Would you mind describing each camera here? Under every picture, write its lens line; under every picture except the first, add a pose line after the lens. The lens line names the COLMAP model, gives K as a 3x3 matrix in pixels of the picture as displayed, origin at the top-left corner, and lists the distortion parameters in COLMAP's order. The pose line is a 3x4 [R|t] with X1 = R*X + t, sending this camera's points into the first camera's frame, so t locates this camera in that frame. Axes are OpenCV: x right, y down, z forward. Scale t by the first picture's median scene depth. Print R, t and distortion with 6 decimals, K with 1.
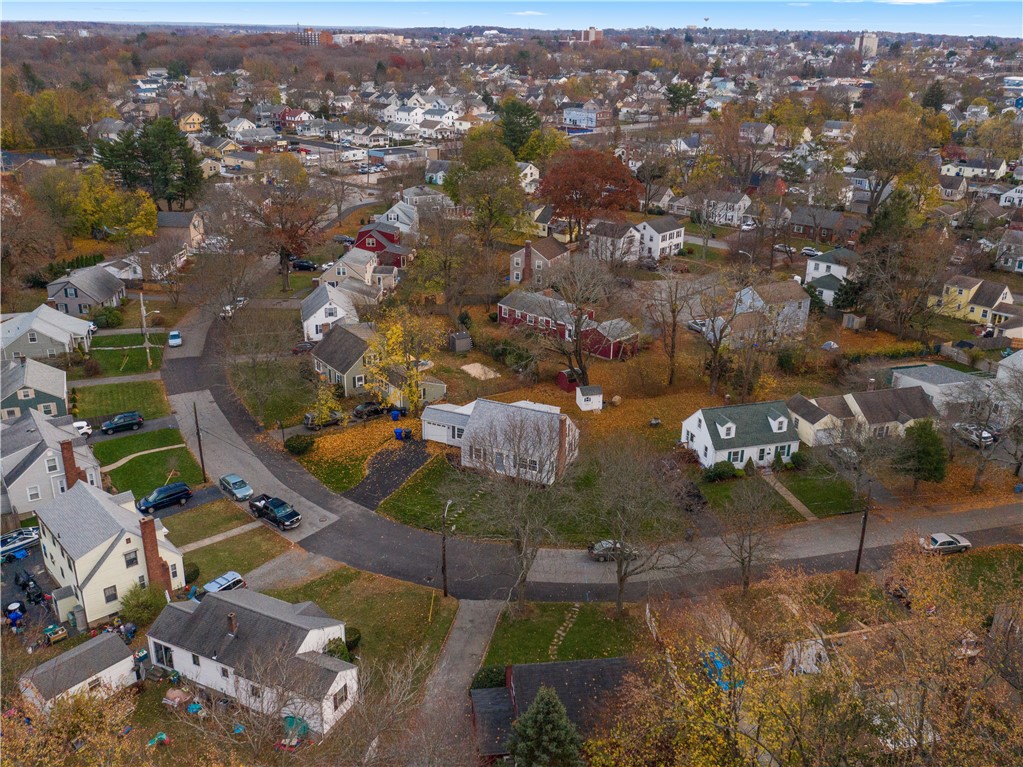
lens RADIAL K [[925.8, 0, 509.1], [0, 925.8, 383.2], [0, 0, 1]] dist [-0.023068, -0.011308]
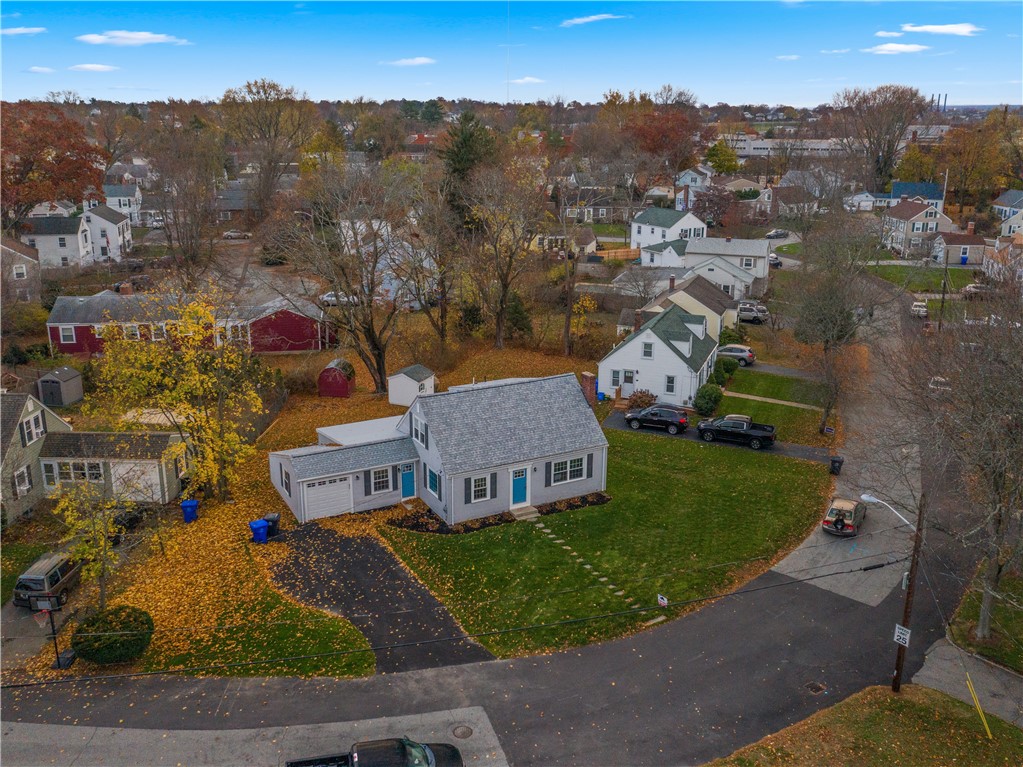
lens RADIAL K [[925.8, 0, 515.1], [0, 925.8, 383.0], [0, 0, 1]] dist [-0.023068, -0.011308]
pose [[0.599258, -0.239855, 0.763780, -0.393699], [0.292292, 0.953750, 0.070181, -0.011493], [-0.745289, 0.181190, 0.641650, 0.618917]]
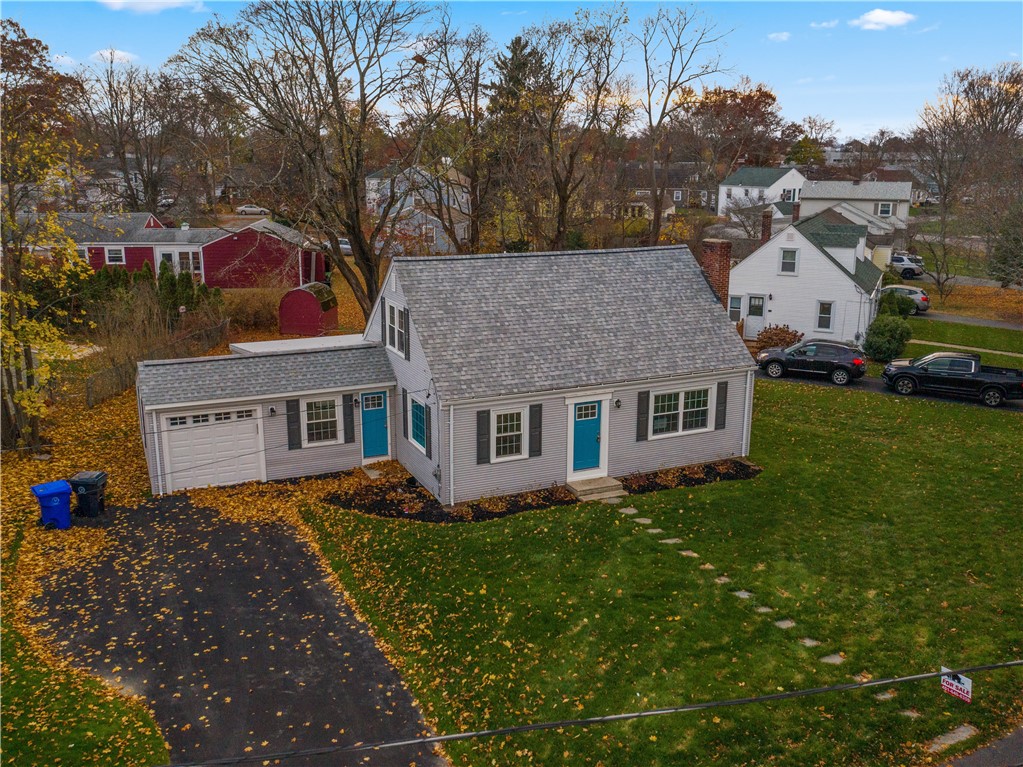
lens RADIAL K [[925.8, 0, 507.1], [0, 925.8, 386.2], [0, 0, 1]] dist [-0.023068, -0.011308]
pose [[0.654446, -0.199163, 0.729407, -0.214909], [0.280964, 0.959667, 0.009945, 0.058055], [-0.701969, 0.198428, 0.684008, 0.792658]]
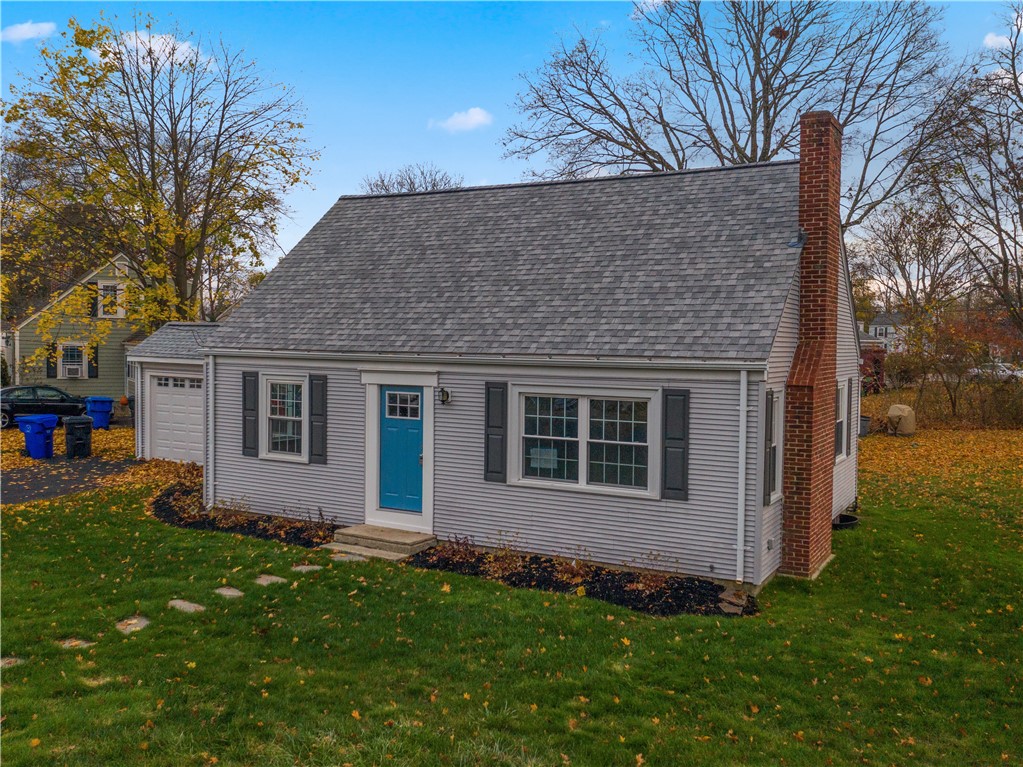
lens RADIAL K [[925.8, 0, 515.4], [0, 925.8, 380.7], [0, 0, 1]] dist [-0.023068, -0.011308]
pose [[0.995885, 0.003718, -0.090548, 0.021238], [-0.033066, 0.945183, -0.324863, 0.117783], [0.084377, 0.326521, 0.941416, 0.818903]]
